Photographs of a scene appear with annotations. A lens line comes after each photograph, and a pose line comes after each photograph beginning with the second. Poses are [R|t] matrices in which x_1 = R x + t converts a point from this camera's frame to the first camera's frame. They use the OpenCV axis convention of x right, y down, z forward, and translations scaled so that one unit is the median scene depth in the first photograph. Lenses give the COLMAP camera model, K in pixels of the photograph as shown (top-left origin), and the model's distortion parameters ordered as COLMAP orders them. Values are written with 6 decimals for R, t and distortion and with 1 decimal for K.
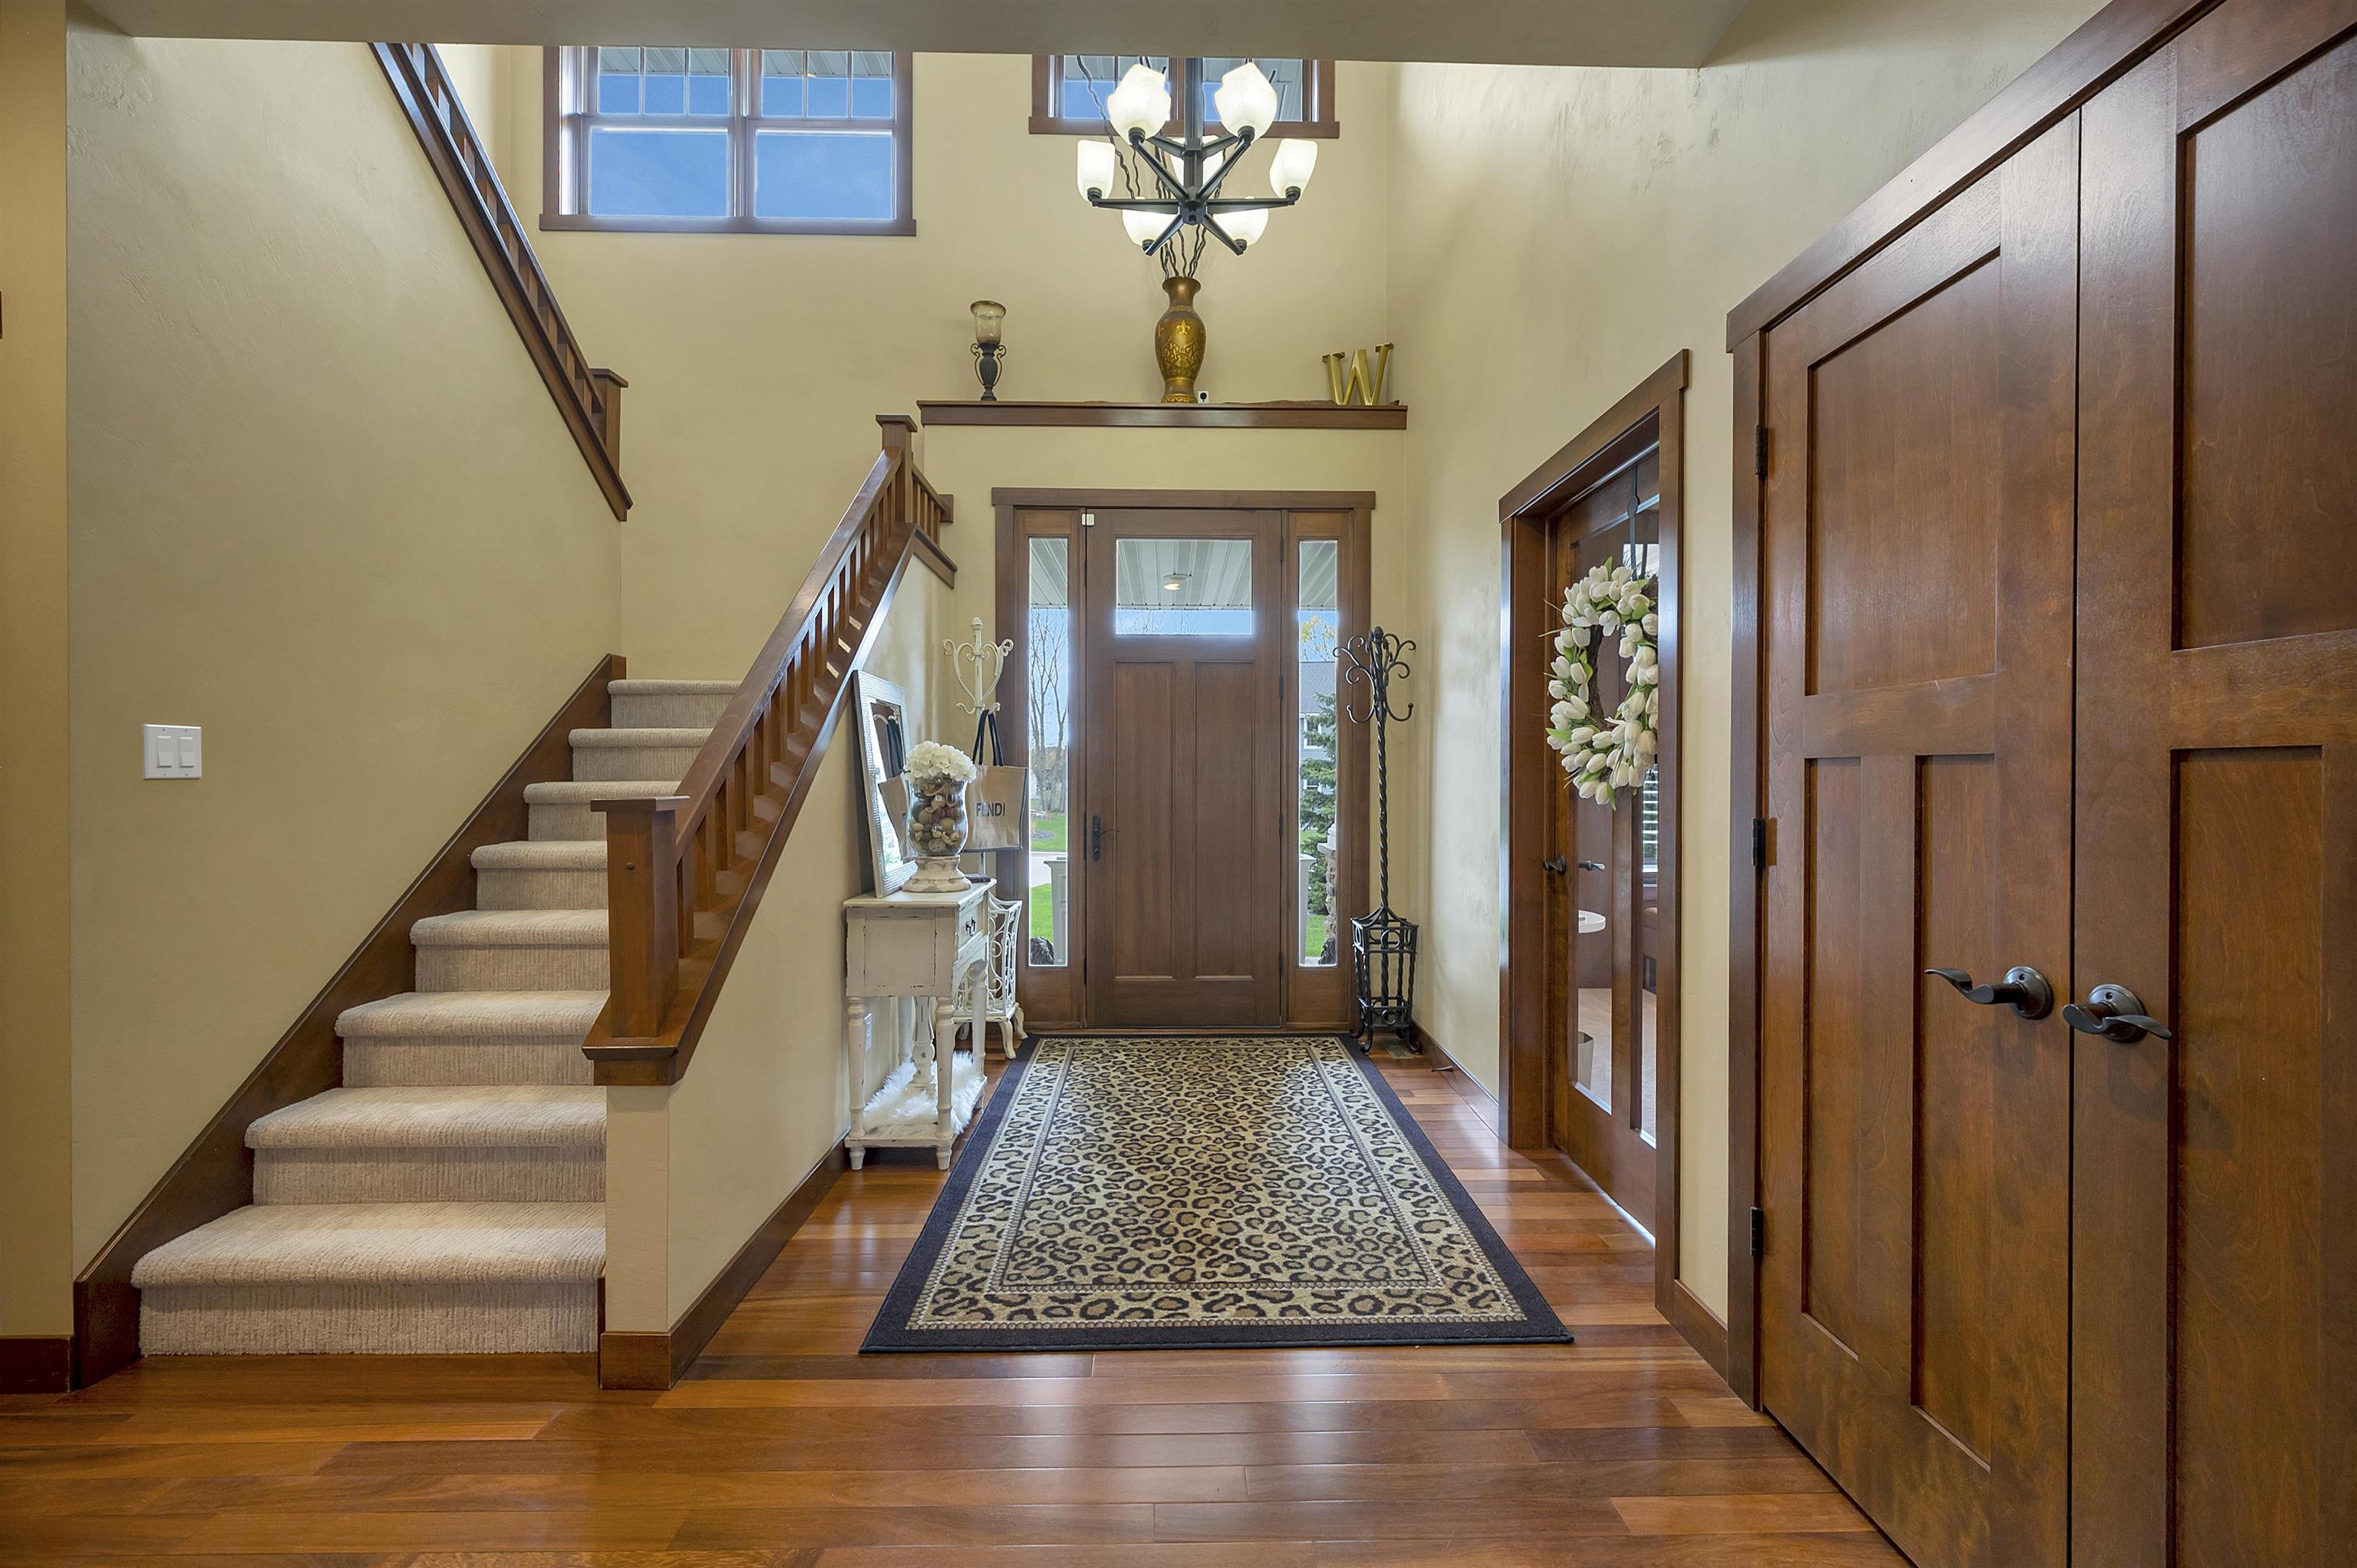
lens RADIAL K [[950.6, 0, 1179.4], [0, 950.6, 778.9], [0, 0, 1]] dist [-0.000207, 0.000168]
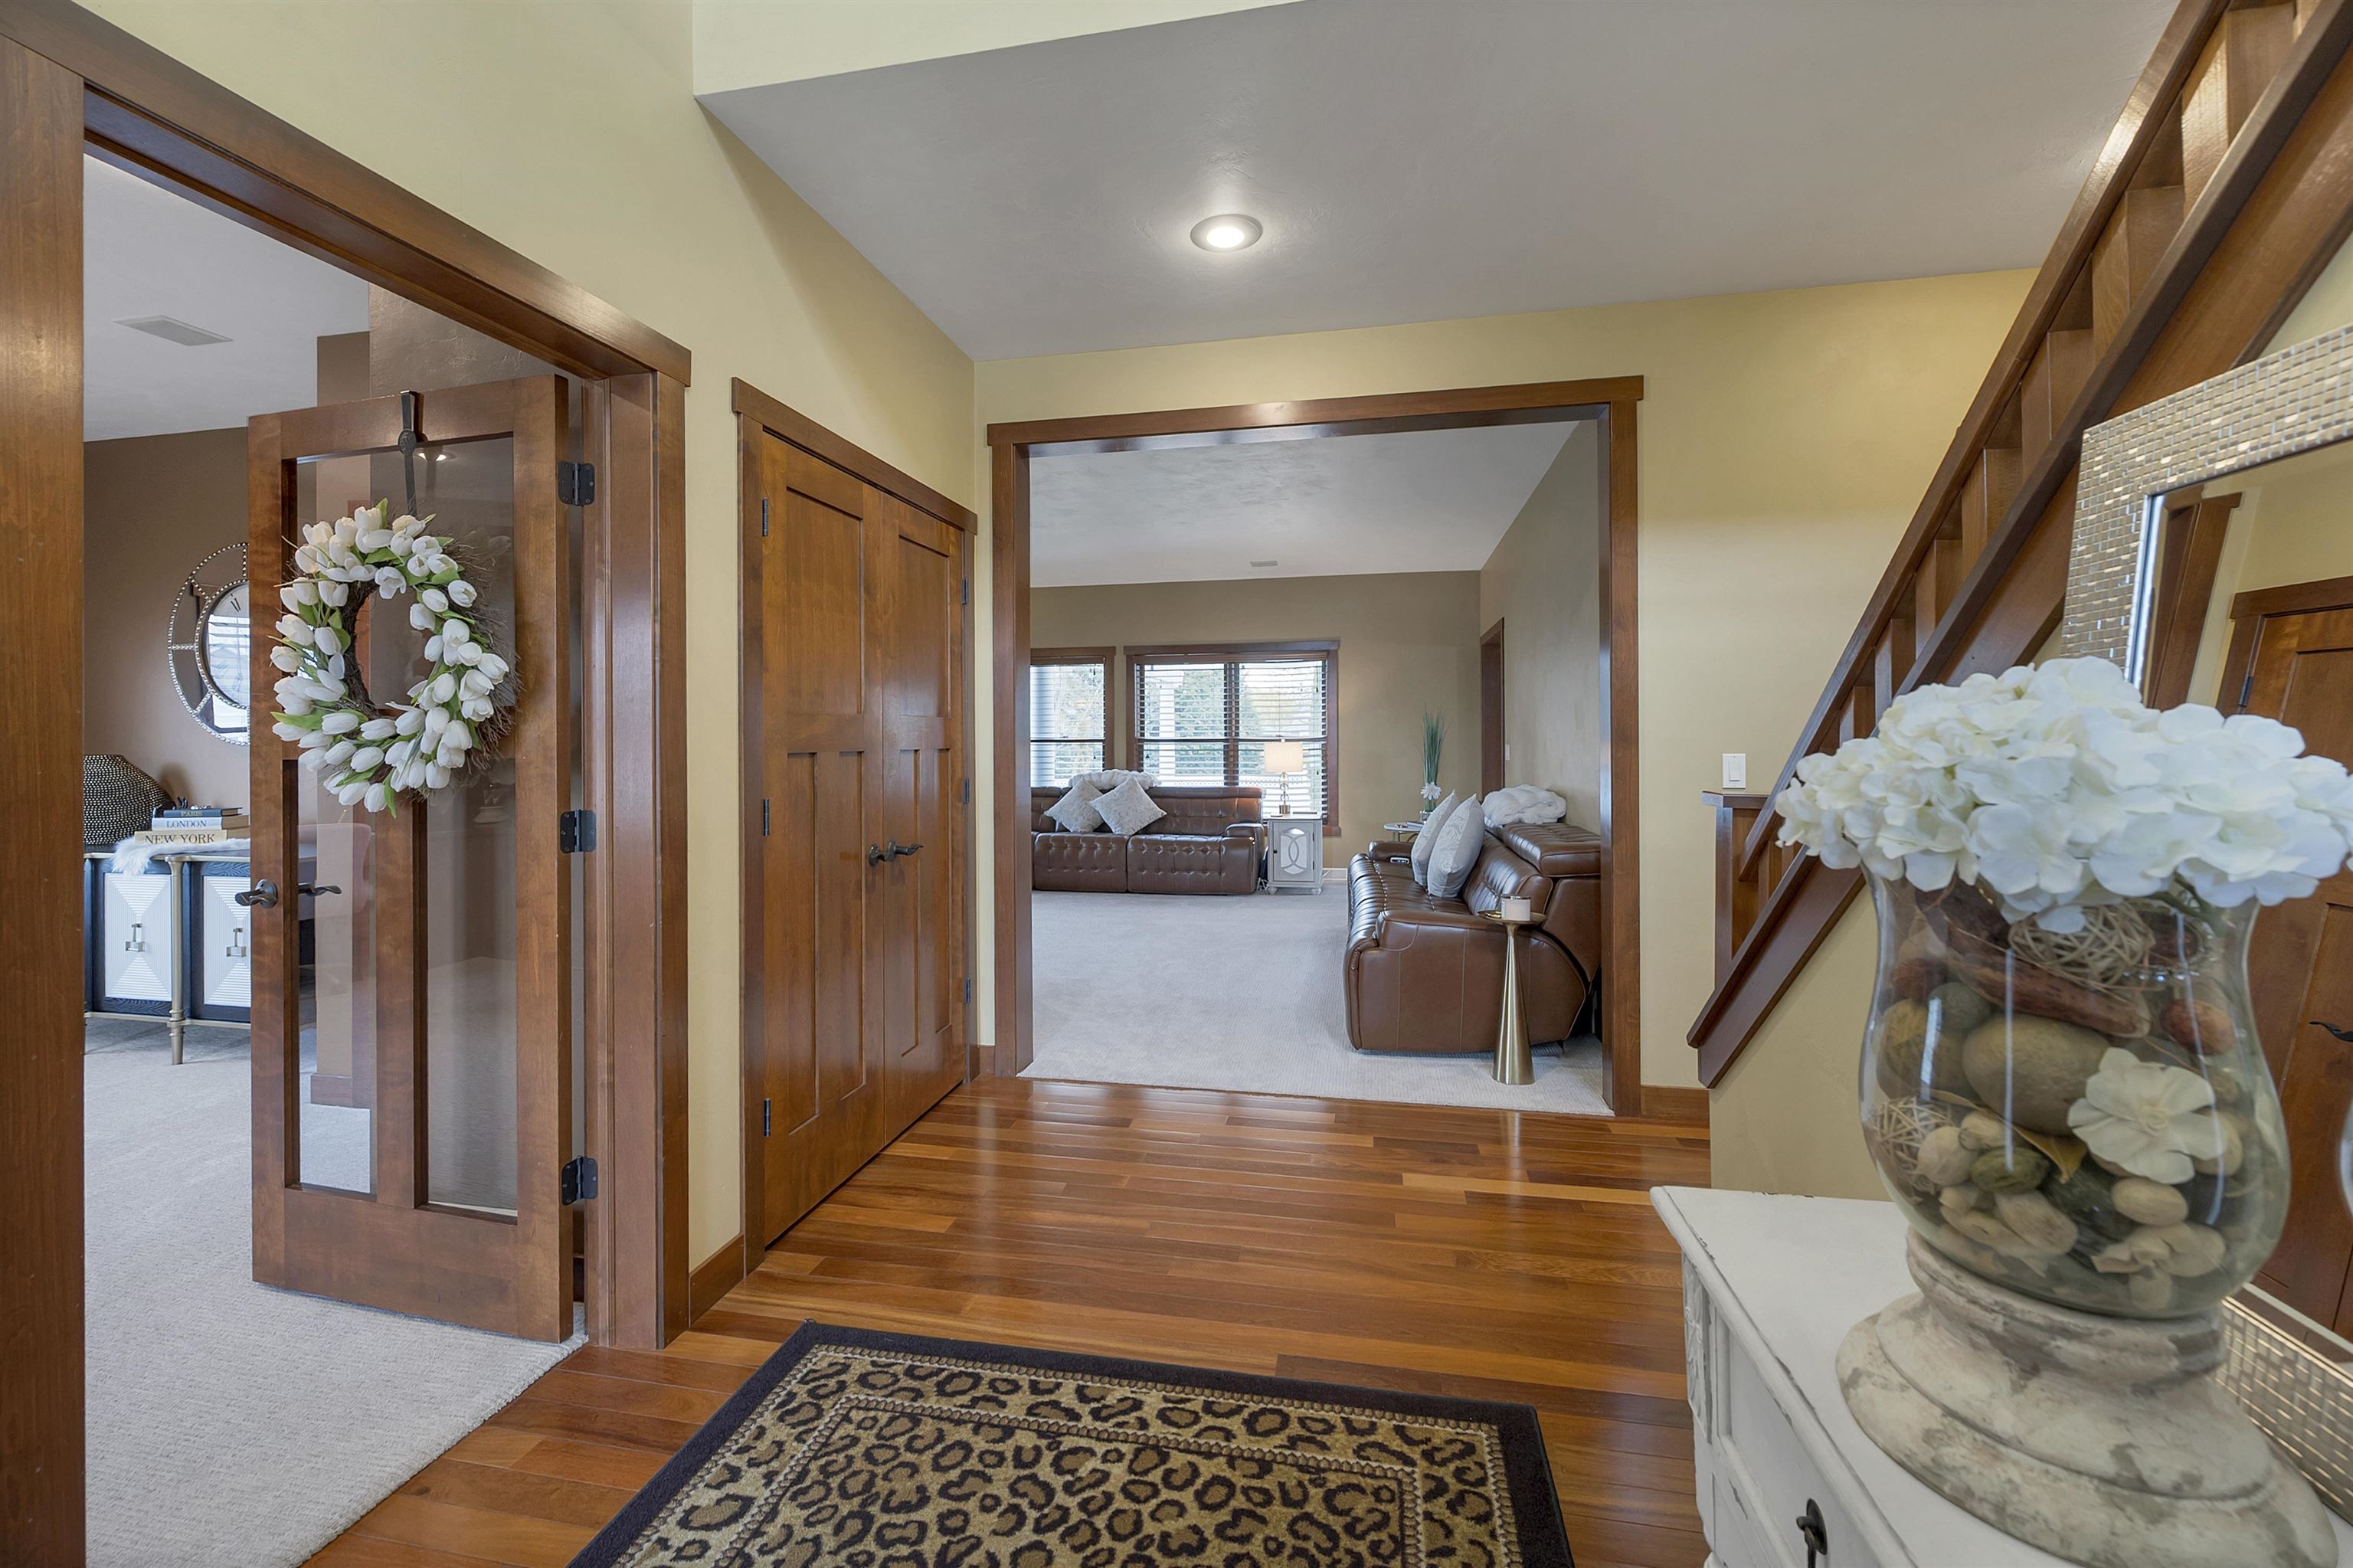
lens RADIAL K [[949.1, 0, 1177.4], [0, 949.1, 778.9], [0, 0, 1]] dist [-0.000207, 0.000168]
pose [[-0.976576, -0.001455, 0.215168, -0.179926], [0.008645, 0.998904, 0.045992, -0.033645], [-0.214999, 0.046775, -0.975494, 1.739278]]
